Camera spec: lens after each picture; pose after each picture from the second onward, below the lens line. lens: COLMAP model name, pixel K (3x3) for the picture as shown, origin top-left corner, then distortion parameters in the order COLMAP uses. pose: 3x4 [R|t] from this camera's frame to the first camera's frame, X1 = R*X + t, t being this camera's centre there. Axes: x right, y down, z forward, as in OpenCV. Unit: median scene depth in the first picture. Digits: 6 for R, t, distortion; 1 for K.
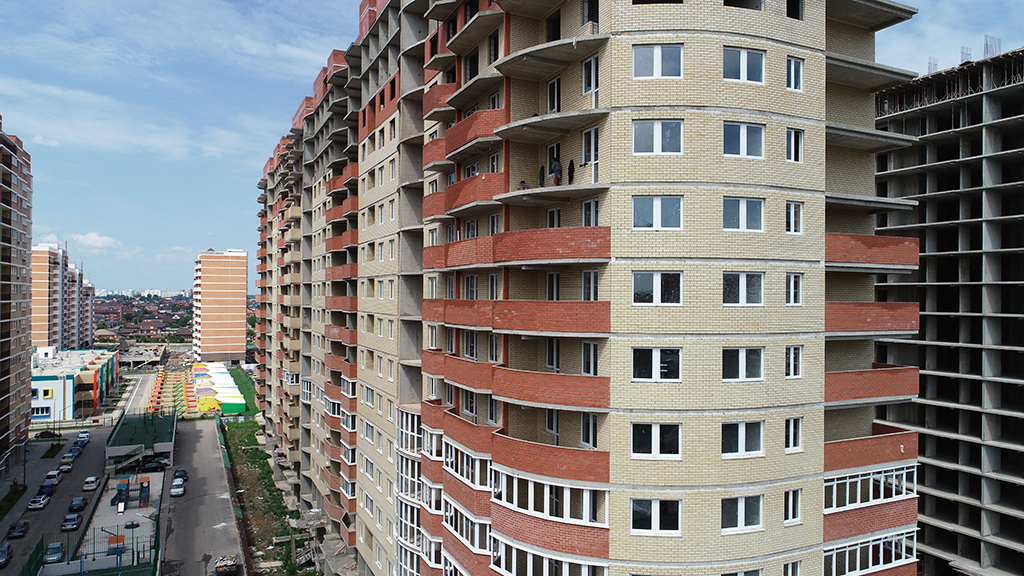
lens RADIAL K [[690.2, 0, 513.1], [0, 690.2, 287.2], [0, 0, 1]] dist [-0.003694, -0.000752]
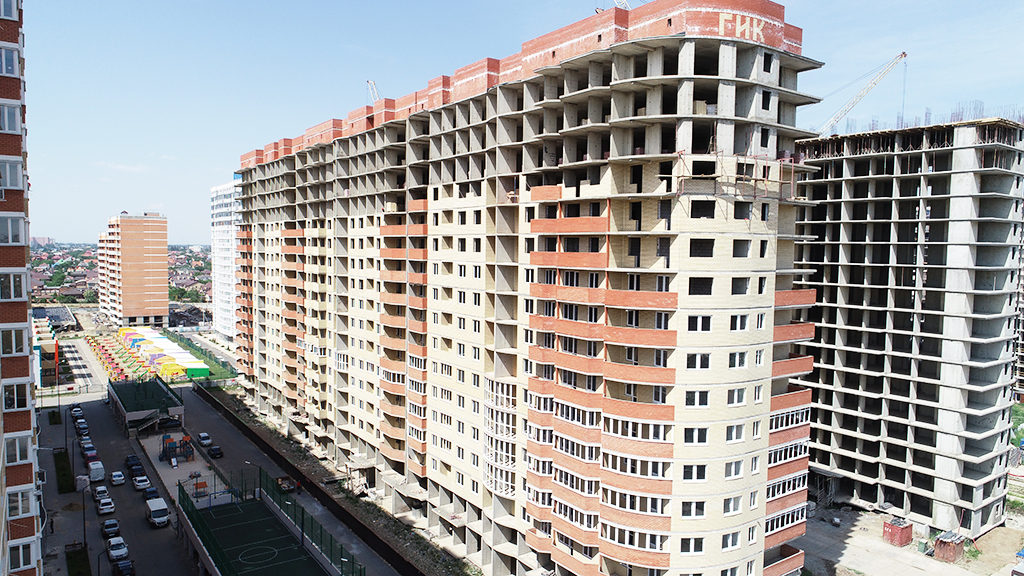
lens RADIAL K [[690.2, 0, 515.5], [0, 690.2, 285.3], [0, 0, 1]] dist [-0.003694, -0.000752]
pose [[0.984822, -0.002933, 0.173542, -0.295363], [-0.008801, 0.997727, 0.066803, -0.106750], [-0.173344, -0.067317, 0.982558, -0.384908]]
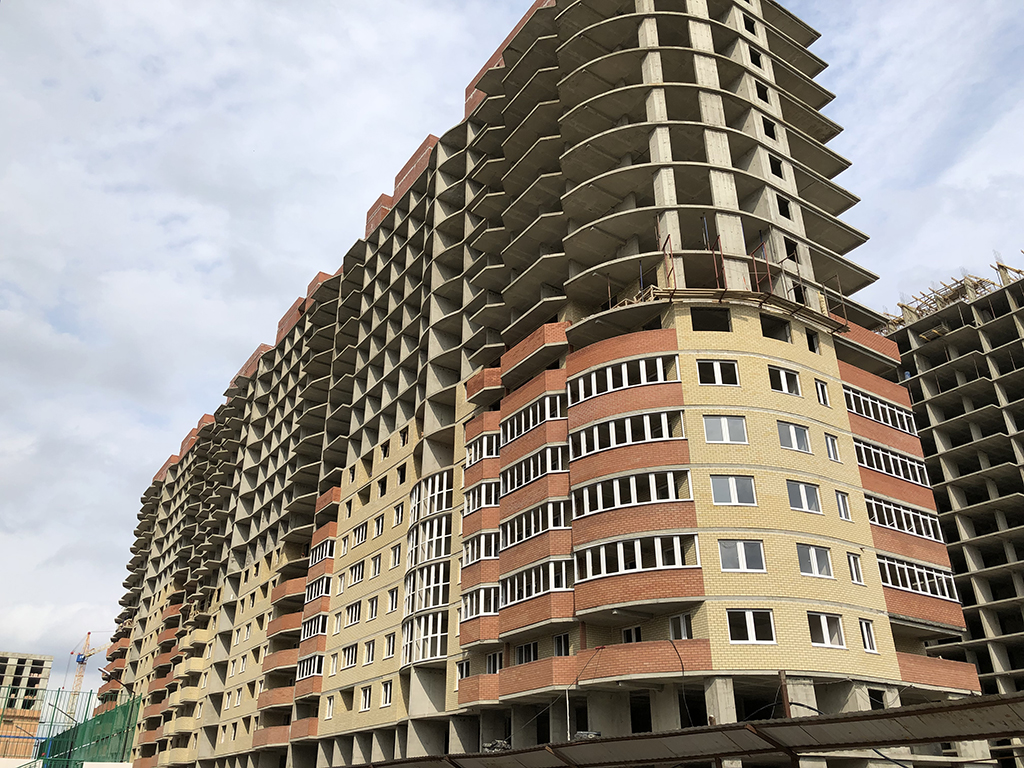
lens RADIAL K [[838.8, 0, 514.0], [0, 838.8, 389.0], [0, 0, 1]] dist [0.047258, -0.047210]
pose [[0.989775, 0.057629, 0.130481, -0.154642], [0.008192, 0.890275, -0.455350, 0.462478], [-0.142405, 0.451762, 0.880699, -0.114370]]
